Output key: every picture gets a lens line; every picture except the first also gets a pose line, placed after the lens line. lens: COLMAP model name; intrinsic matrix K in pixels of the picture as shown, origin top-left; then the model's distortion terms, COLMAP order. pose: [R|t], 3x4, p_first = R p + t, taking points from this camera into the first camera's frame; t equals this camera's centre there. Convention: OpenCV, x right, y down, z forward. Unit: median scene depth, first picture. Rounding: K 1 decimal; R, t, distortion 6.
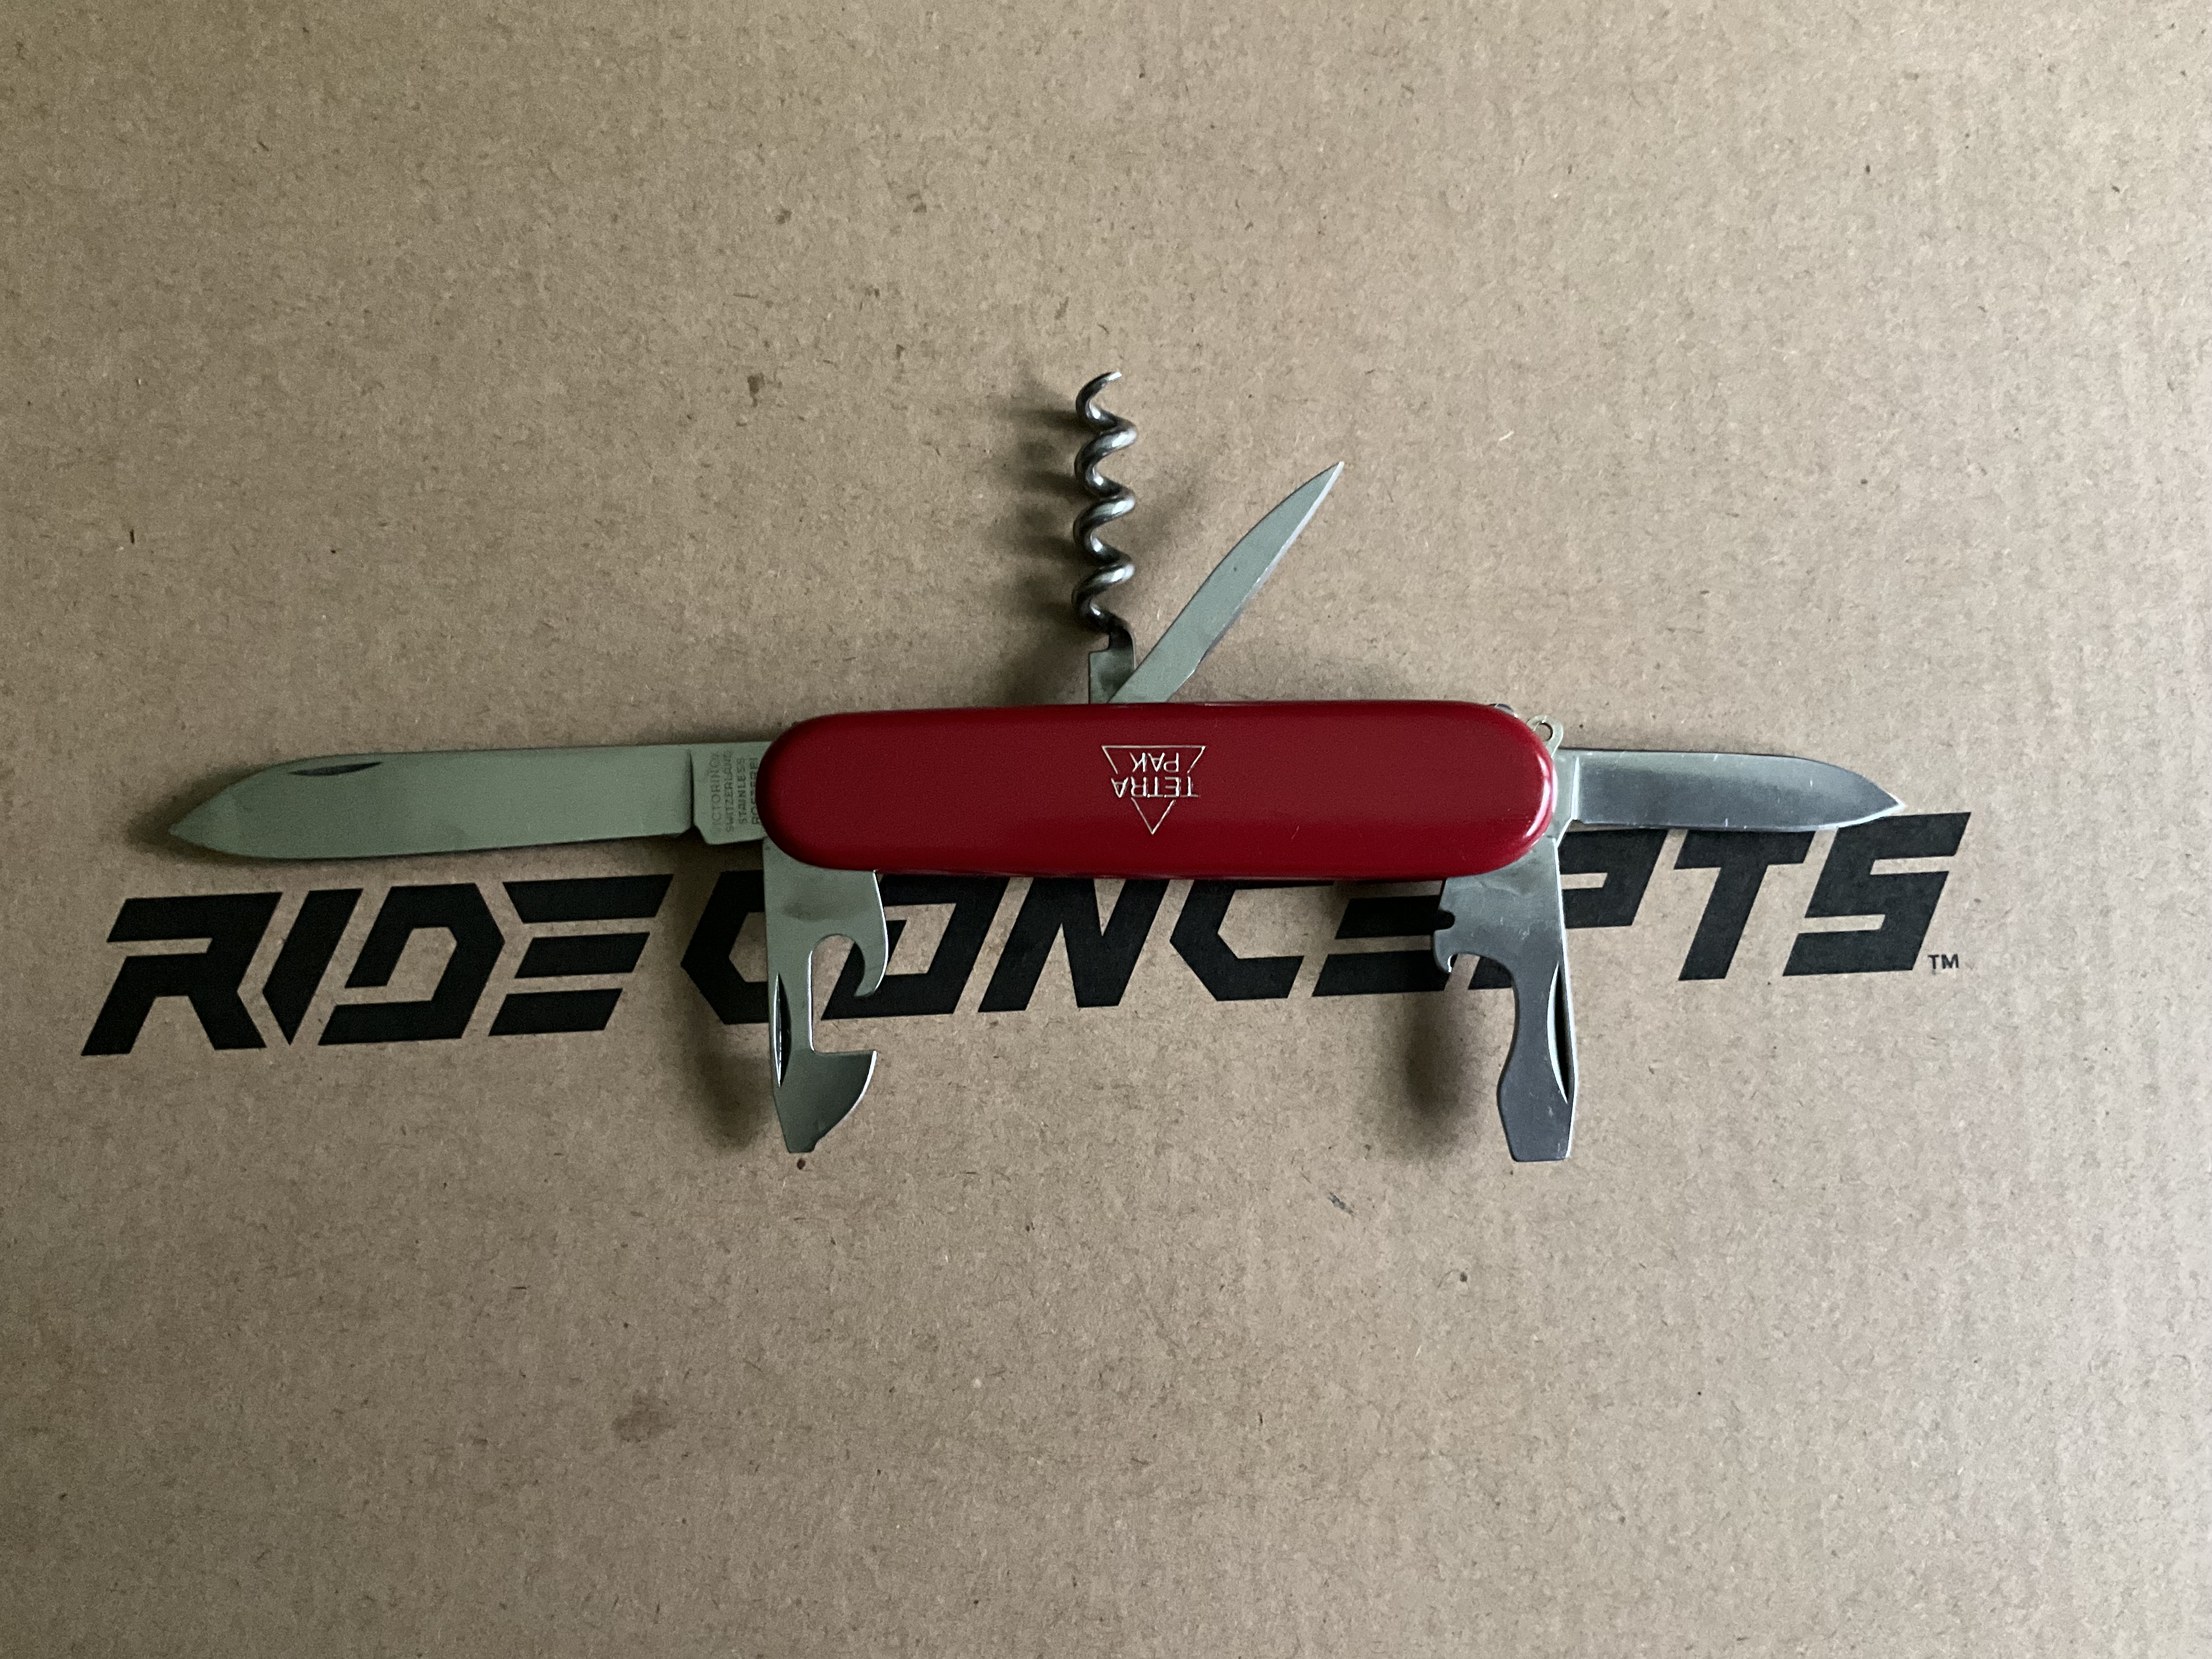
lens RADIAL K [[1844.1, 0, 1104.3], [0, 1844.1, 834.9], [0, 0, 1]] dist [0.130604, -0.315174]
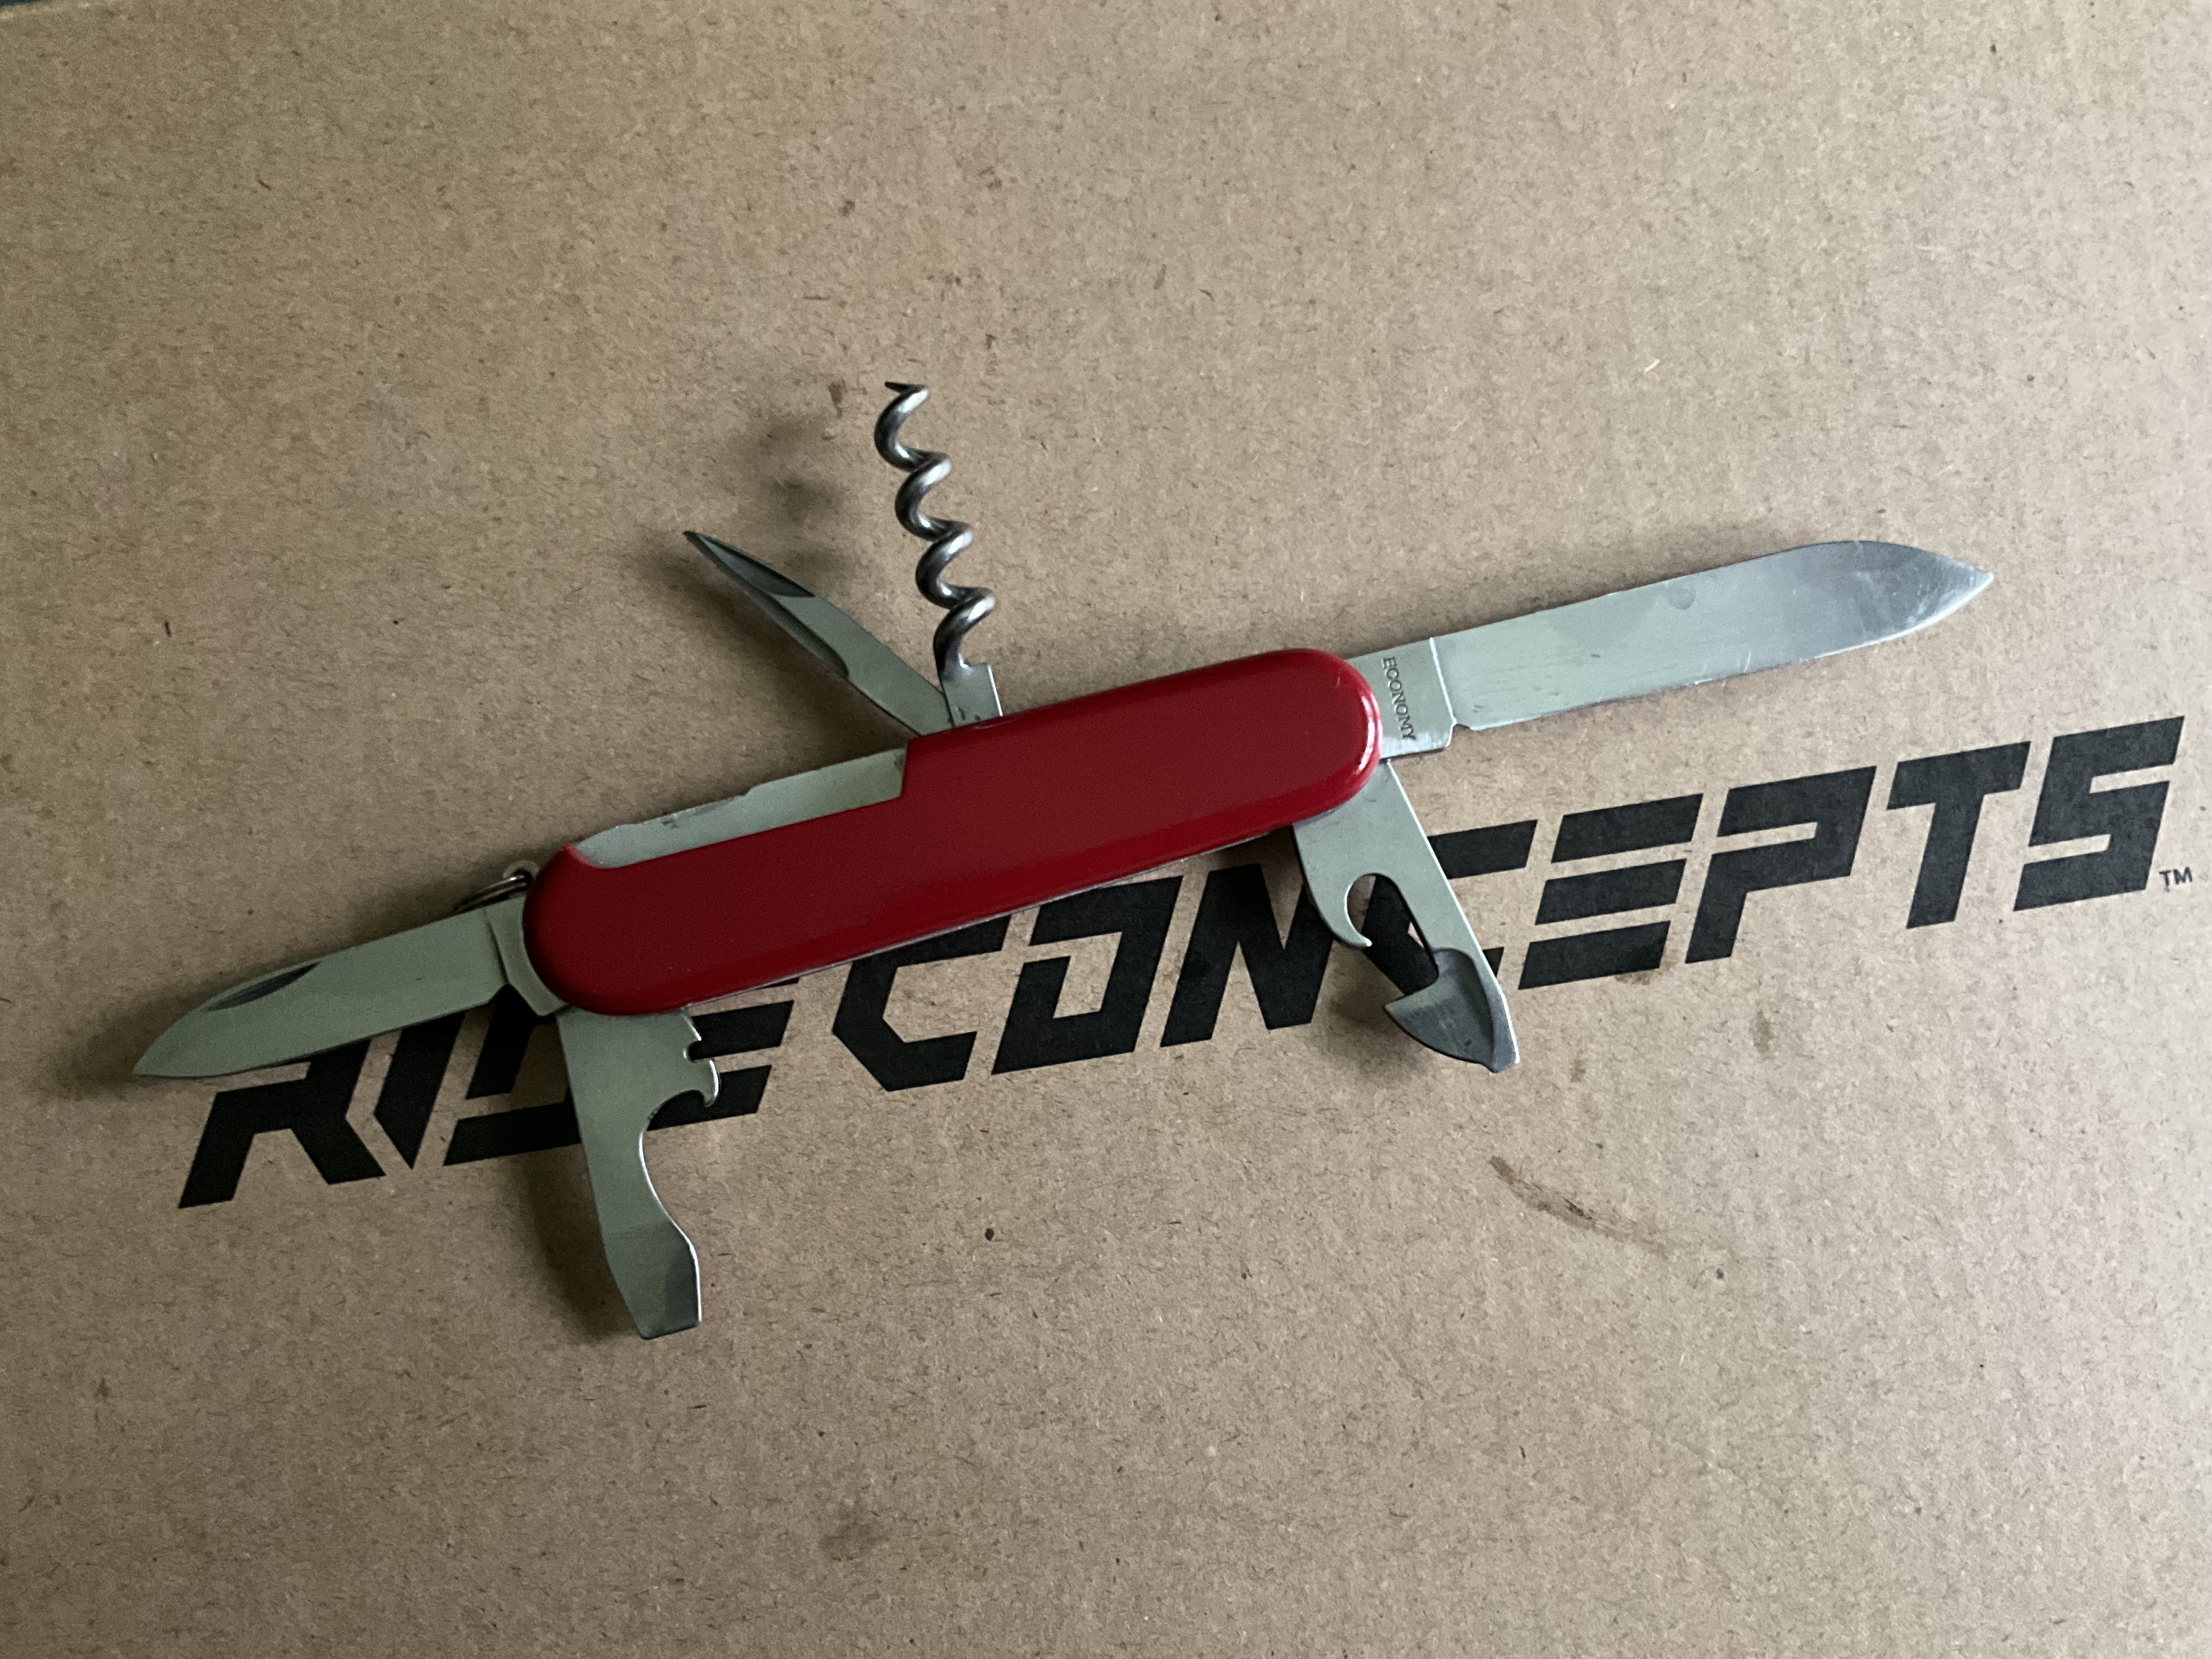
lens RADIAL K [[1844.1, 0, 1104.3], [0, 1844.1, 834.9], [0, 0, 1]] dist [0.130604, -0.315174]
pose [[0.993341, -0.108683, 0.038244, -0.119570], [0.108719, 0.994072, 0.001139, -0.012779], [-0.038141, 0.003027, 0.999268, 0.083527]]
